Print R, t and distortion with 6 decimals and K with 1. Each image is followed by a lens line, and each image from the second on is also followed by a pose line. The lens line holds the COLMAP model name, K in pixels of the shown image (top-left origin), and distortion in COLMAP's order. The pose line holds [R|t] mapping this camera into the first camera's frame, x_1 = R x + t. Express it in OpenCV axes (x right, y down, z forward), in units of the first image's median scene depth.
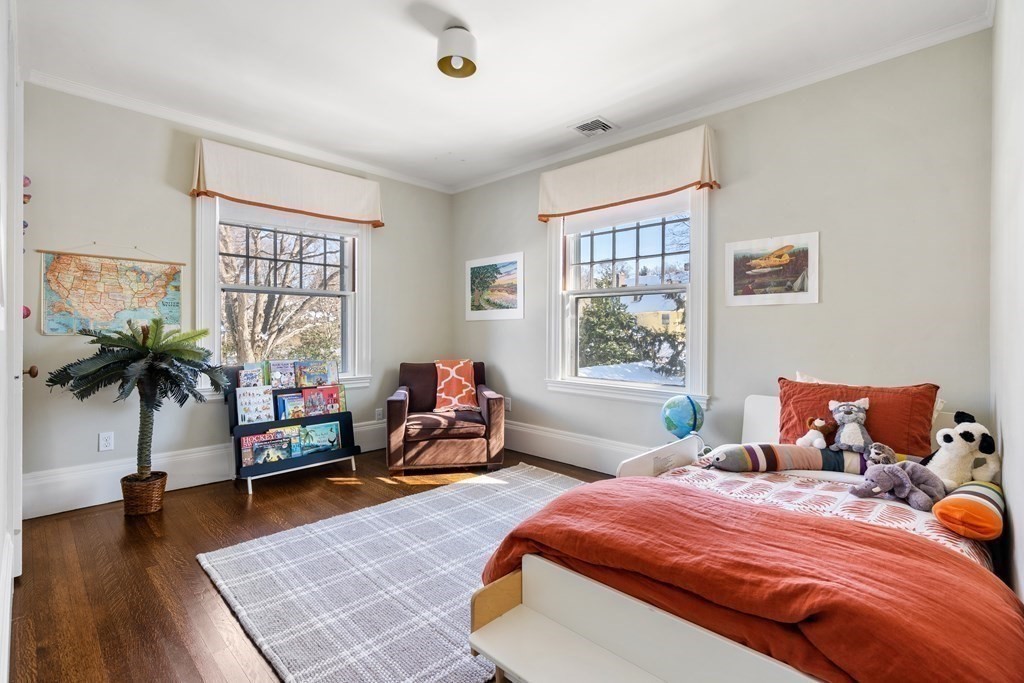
lens RADIAL K [[469.8, 0, 511.0], [0, 469.8, 336.8], [0, 0, 1]] dist [-0.002898, -0.000143]
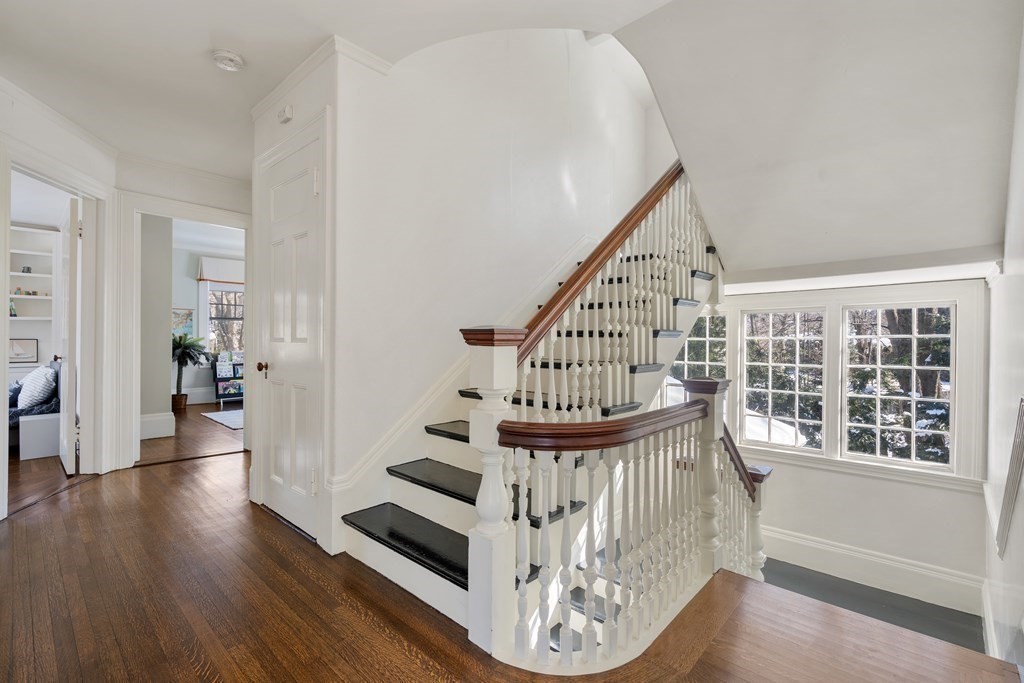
lens RADIAL K [[469.8, 0, 512.3], [0, 469.8, 340.1], [0, 0, 1]] dist [-0.002898, -0.000143]
pose [[0.999923, -0.004982, 0.011362, 0.885520], [0.005135, 0.999896, -0.013441, 0.038855], [-0.011294, 0.013498, 0.999845, -1.391212]]
